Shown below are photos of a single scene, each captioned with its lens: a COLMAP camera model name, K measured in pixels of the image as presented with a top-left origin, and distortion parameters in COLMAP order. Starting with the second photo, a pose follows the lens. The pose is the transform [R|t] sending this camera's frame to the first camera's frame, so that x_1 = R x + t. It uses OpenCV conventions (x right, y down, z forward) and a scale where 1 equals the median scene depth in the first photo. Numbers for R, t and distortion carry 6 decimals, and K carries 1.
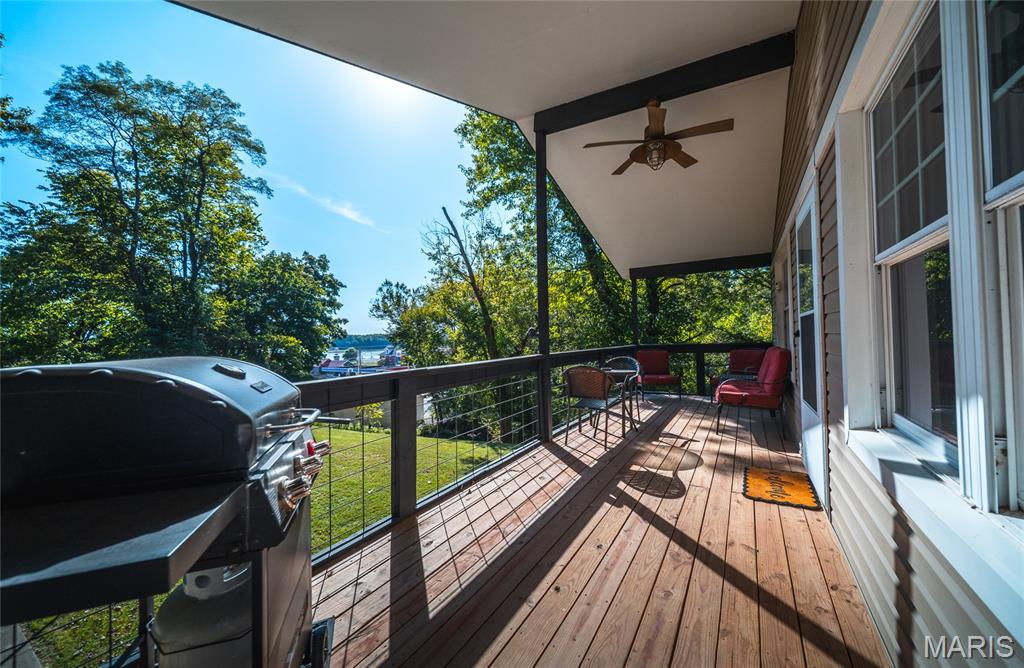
lens RADIAL K [[416.1, 0, 512.0], [0, 416.1, 334.0], [0, 0, 1]] dist [-0.000183, -0.000071]
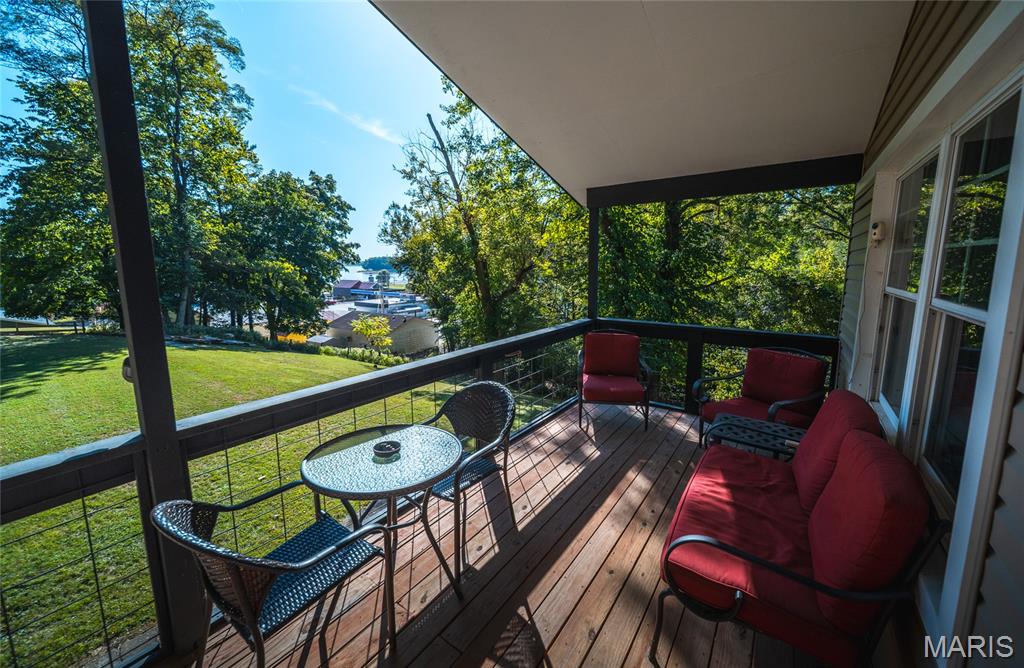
lens RADIAL K [[393.5, 0, 511.2], [0, 393.5, 317.7], [0, 0, 1]] dist [-0.002118, 0.000094]
pose [[0.993873, 0.037052, -0.104132, 0.083890], [-0.020357, 0.987384, 0.157031, -0.022158], [0.108637, -0.153949, 0.982088, 0.147169]]
